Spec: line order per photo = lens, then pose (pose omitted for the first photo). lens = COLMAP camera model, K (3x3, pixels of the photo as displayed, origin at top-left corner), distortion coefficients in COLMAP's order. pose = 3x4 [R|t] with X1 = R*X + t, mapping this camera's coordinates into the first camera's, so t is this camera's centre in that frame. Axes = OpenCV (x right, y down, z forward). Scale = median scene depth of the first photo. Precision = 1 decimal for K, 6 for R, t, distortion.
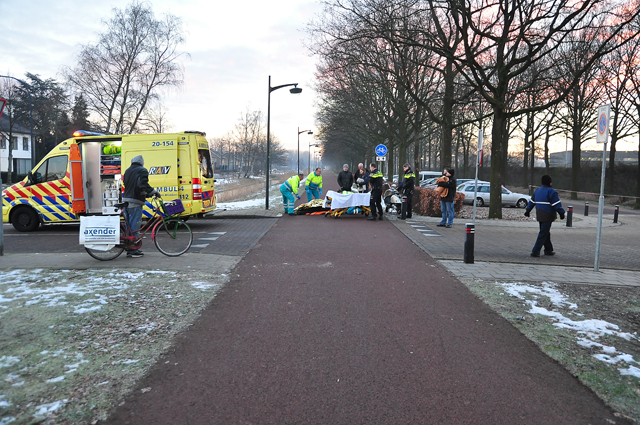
lens RADIAL K [[488.8, 0, 320.9], [0, 488.8, 213.8], [0, 0, 1]] dist [-0.005170, 0.004565]
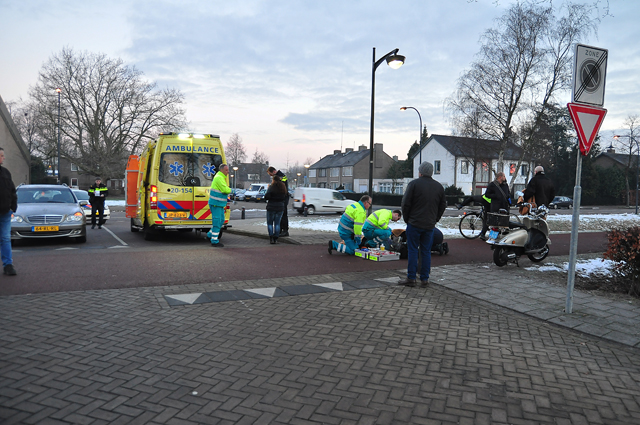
lens RADIAL K [[488.8, 0, 321.4], [0, 488.8, 211.2], [0, 0, 1]] dist [-0.005170, 0.004565]
pose [[0.503648, 0.036340, -0.863145, 0.205578], [-0.089961, 0.995889, -0.010564, -0.013732], [0.859212, 0.082970, 0.504846, 0.257280]]
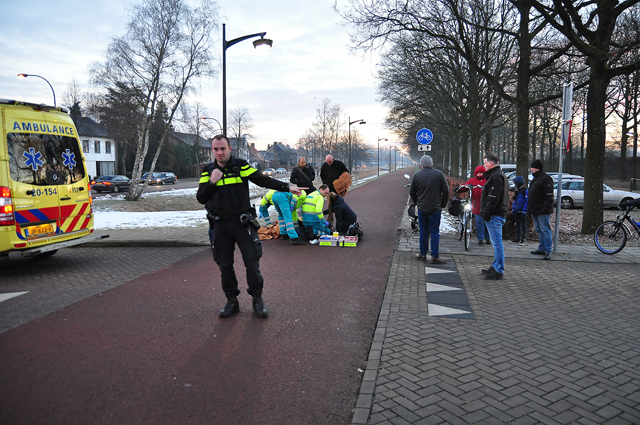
lens RADIAL K [[468.5, 0, 330.2], [0, 468.5, 213.5], [0, 0, 1]] dist [-0.023793, 0.008338]
pose [[0.987392, -0.007262, -0.158127, 0.057214], [0.008975, 0.999909, 0.010117, -0.013996], [0.158039, -0.011409, 0.987367, 0.173424]]
